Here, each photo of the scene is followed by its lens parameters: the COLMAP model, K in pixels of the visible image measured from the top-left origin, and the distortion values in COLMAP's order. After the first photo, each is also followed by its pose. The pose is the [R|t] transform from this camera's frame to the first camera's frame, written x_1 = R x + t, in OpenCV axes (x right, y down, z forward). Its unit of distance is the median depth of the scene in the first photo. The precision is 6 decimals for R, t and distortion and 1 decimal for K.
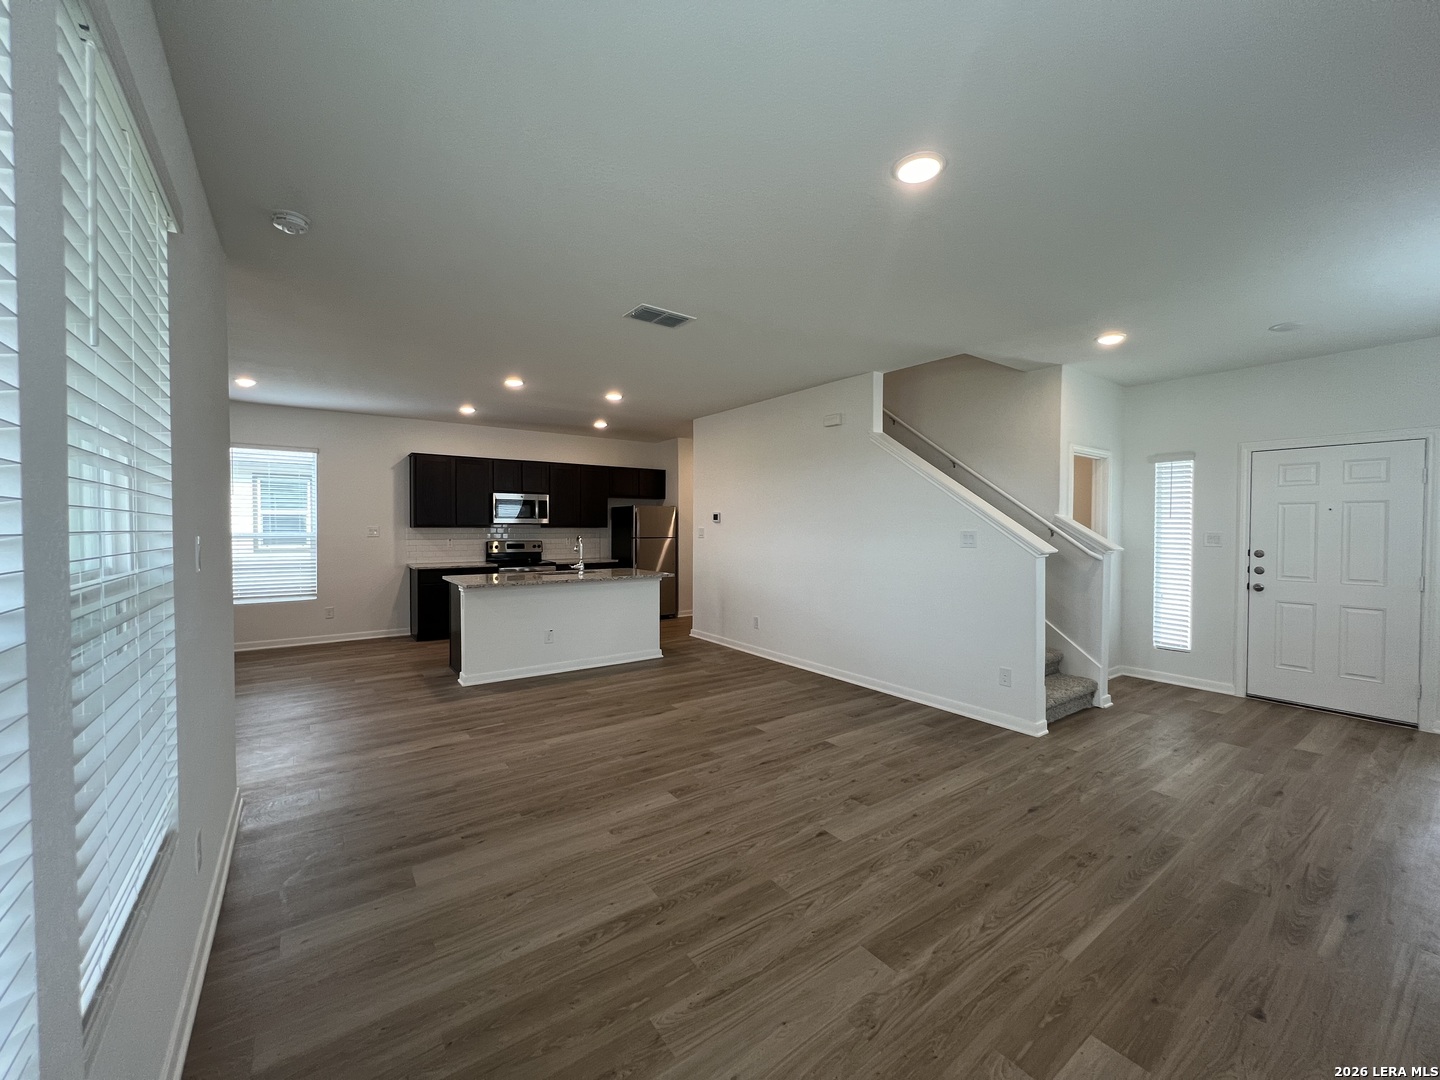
lens RADIAL K [[575.3, 0, 720.0], [0, 575.3, 540.0], [0, 0, 1]] dist [-0.000115, 0.000061]
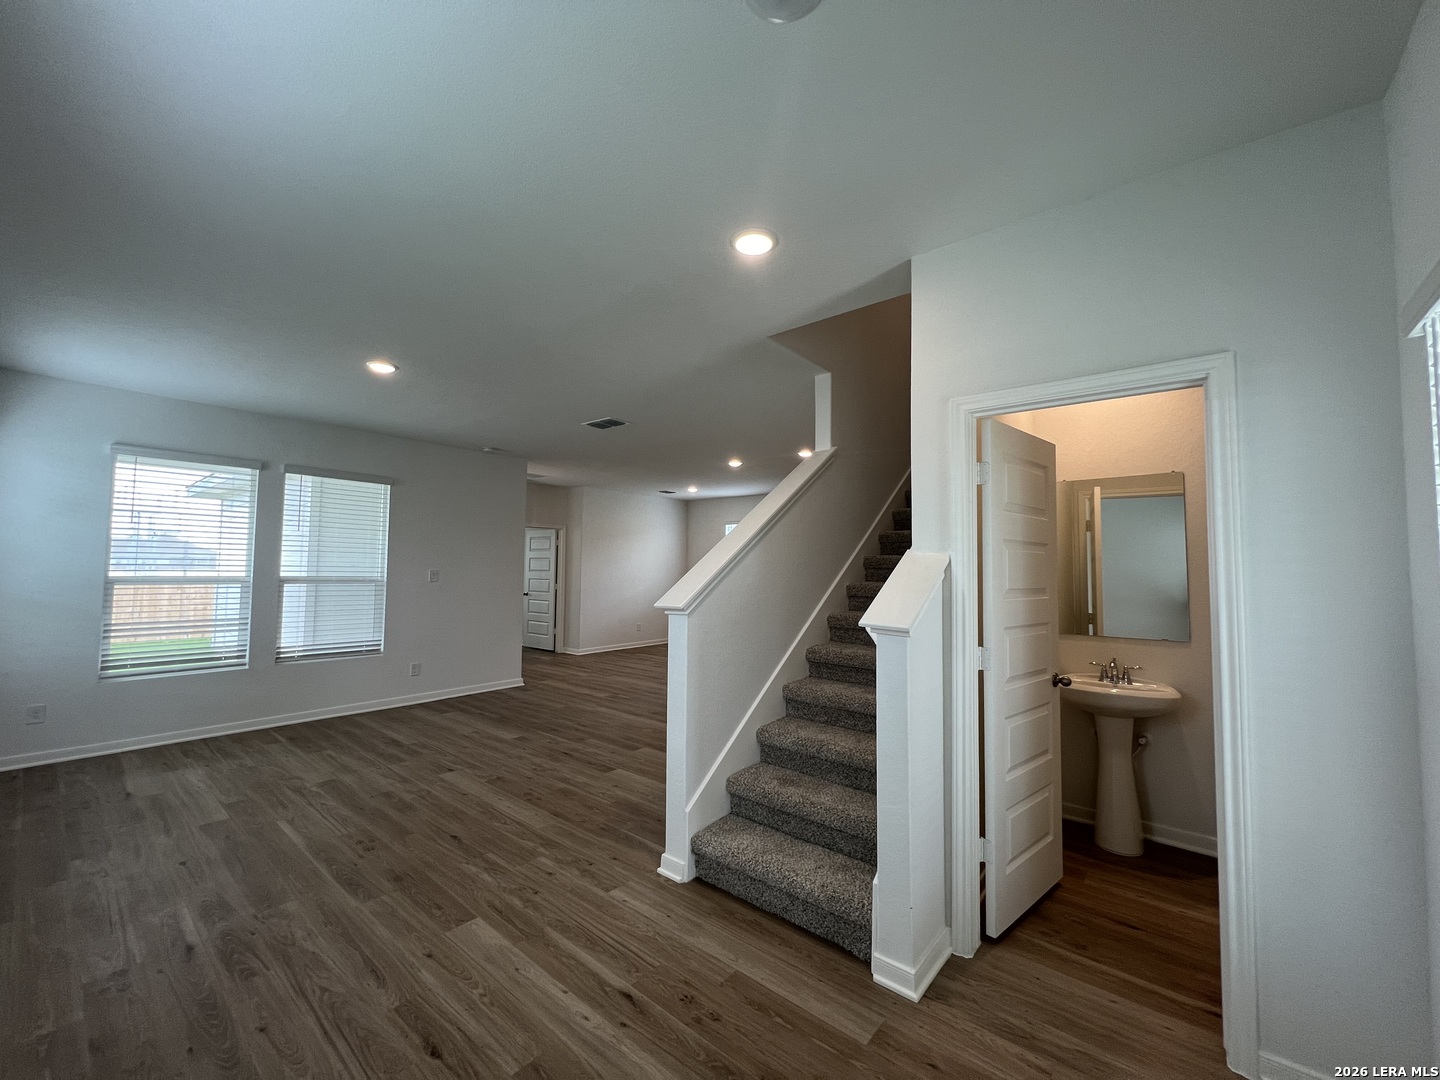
lens RADIAL K [[575.3, 0, 720.0], [0, 575.3, 540.0], [0, 0, 1]] dist [-0.000115, 0.000061]
pose [[0.245942, -0.048167, -0.968087, 1.831769], [-0.036247, 0.997609, -0.058844, -0.036348], [0.968607, 0.049562, 0.243608, 1.266176]]
